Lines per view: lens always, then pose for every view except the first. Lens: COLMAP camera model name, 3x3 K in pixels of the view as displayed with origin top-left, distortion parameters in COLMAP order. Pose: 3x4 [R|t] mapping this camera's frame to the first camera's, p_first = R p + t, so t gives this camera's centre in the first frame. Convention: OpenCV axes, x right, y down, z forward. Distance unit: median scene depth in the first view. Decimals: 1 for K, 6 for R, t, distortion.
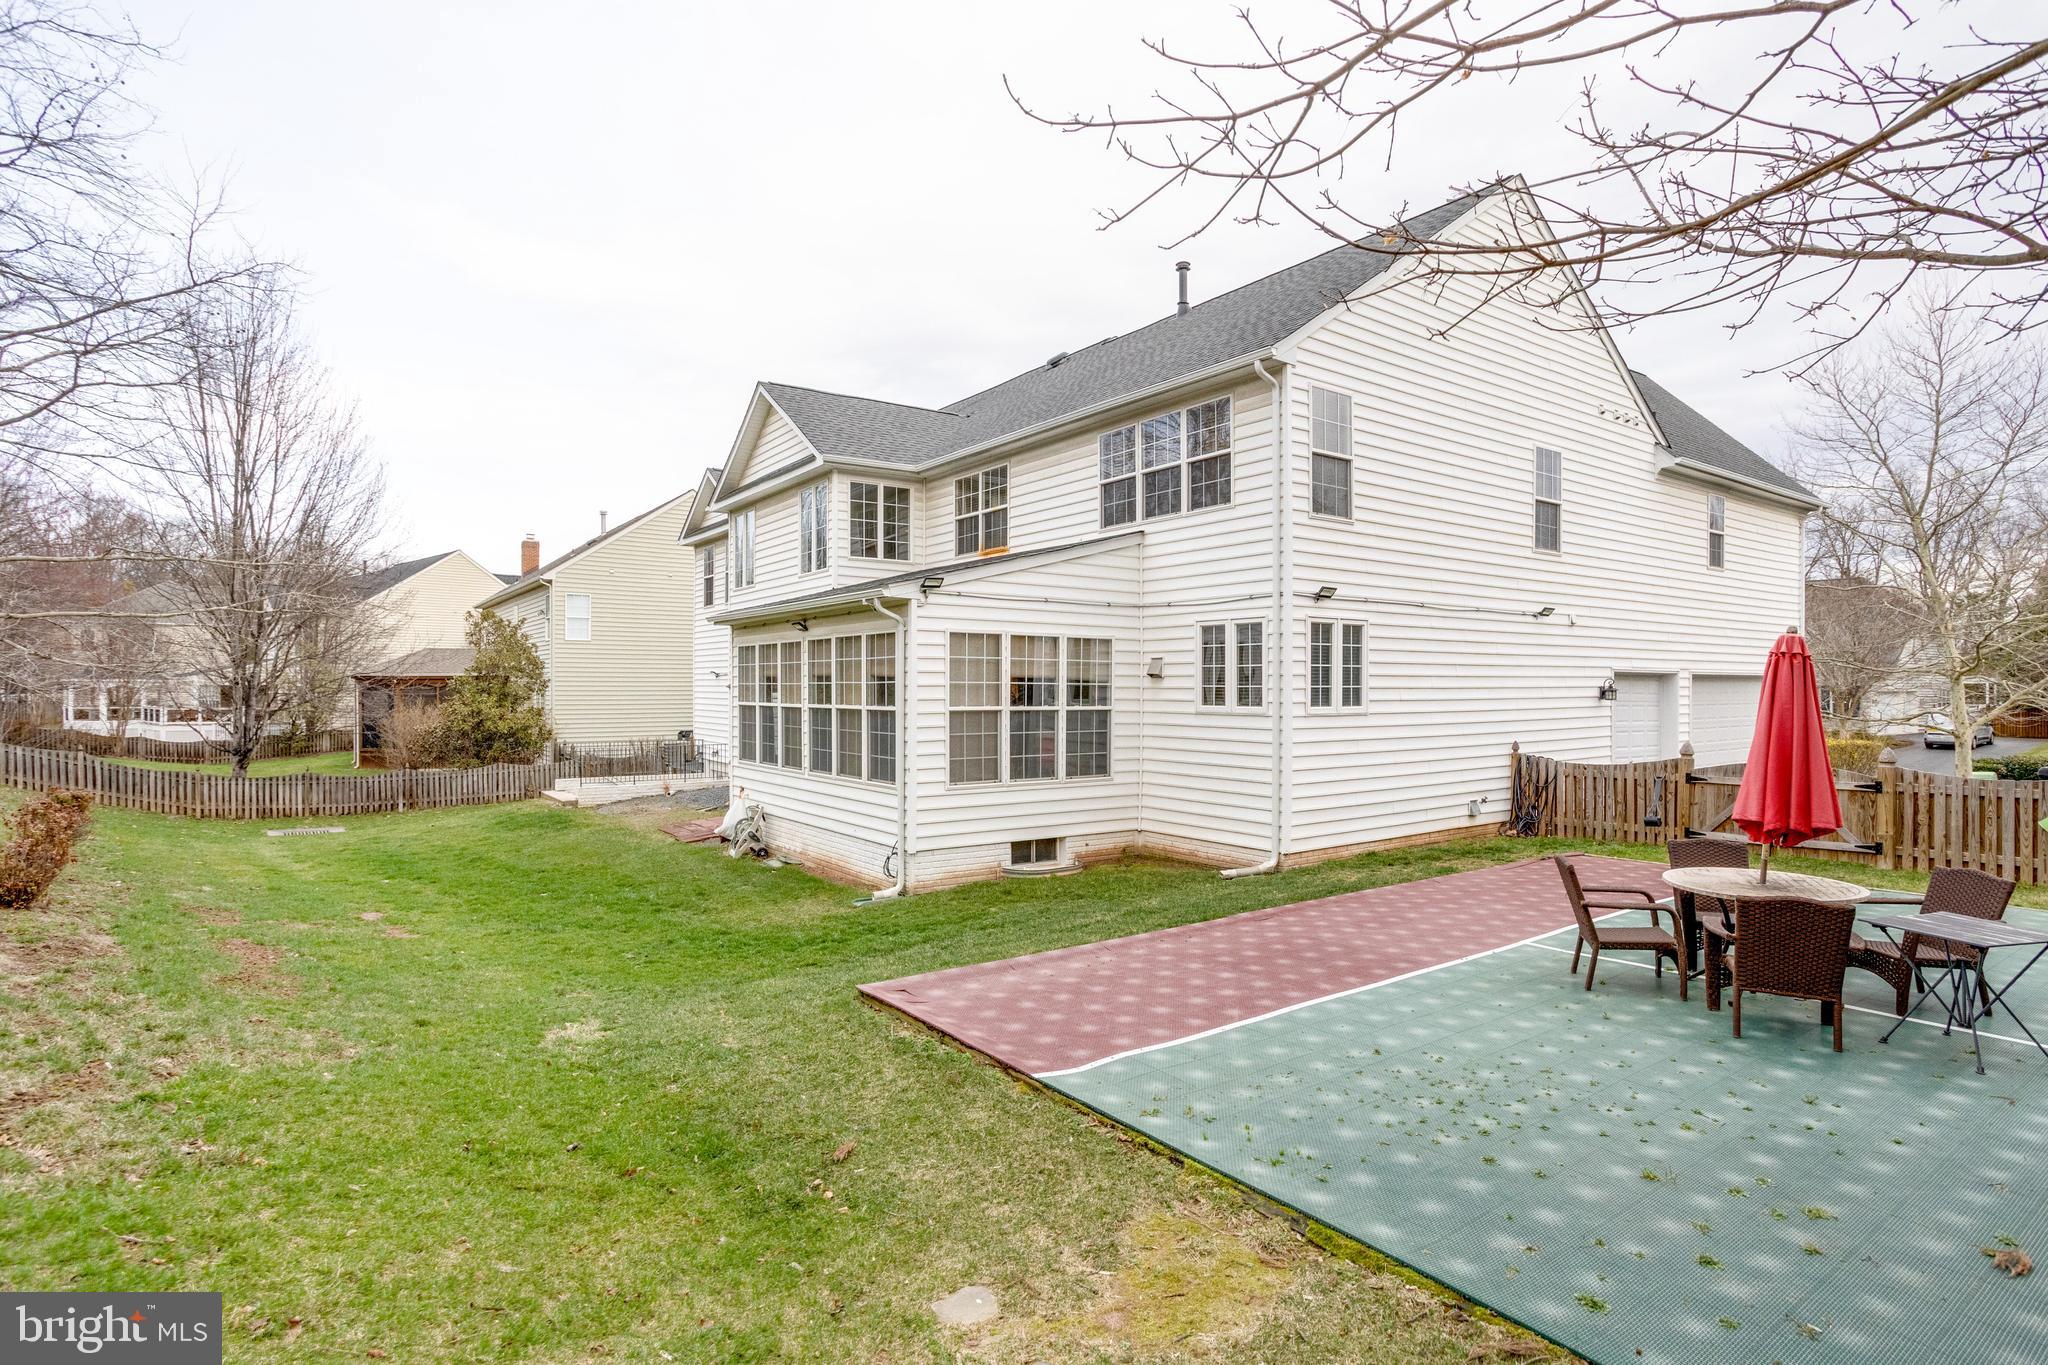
lens RADIAL K [[1040.4, 0, 1024.0], [0, 1040.4, 682.5], [0, 0, 1]] dist [0.003499, 0.001000]
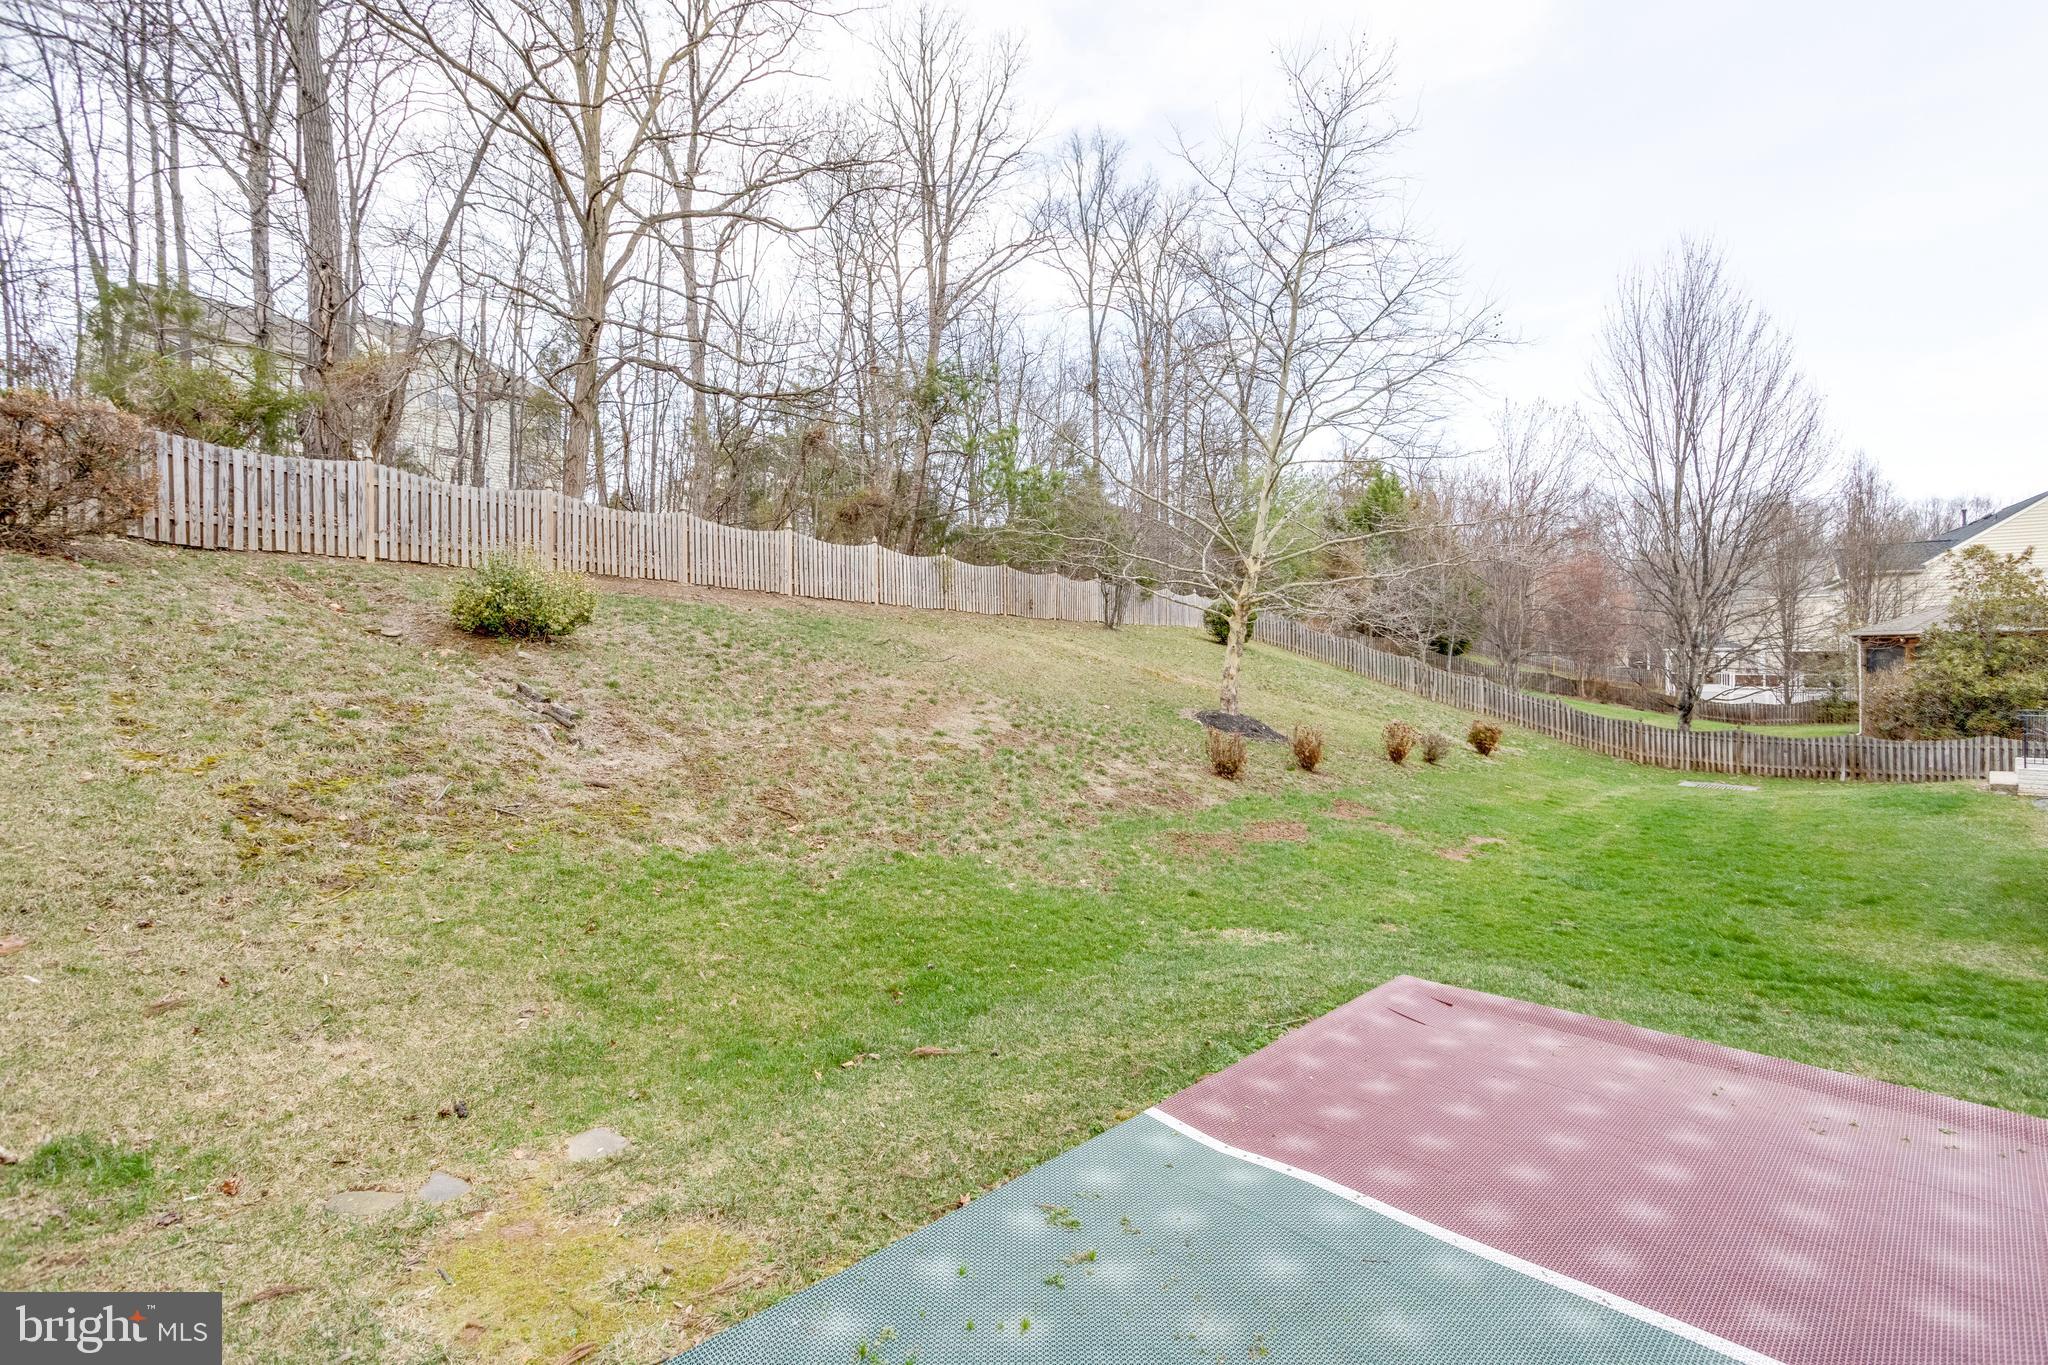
lens RADIAL K [[985.5, 0, 1024.0], [0, 985.5, 682.5], [0, 0, 1]] dist [-0.013119, 0.000419]
pose [[0.148749, 0.009591, -0.988828, 0.428732], [0.010279, 0.999884, 0.011244, 0.074951], [0.988821, -0.011837, 0.148634, 0.595873]]
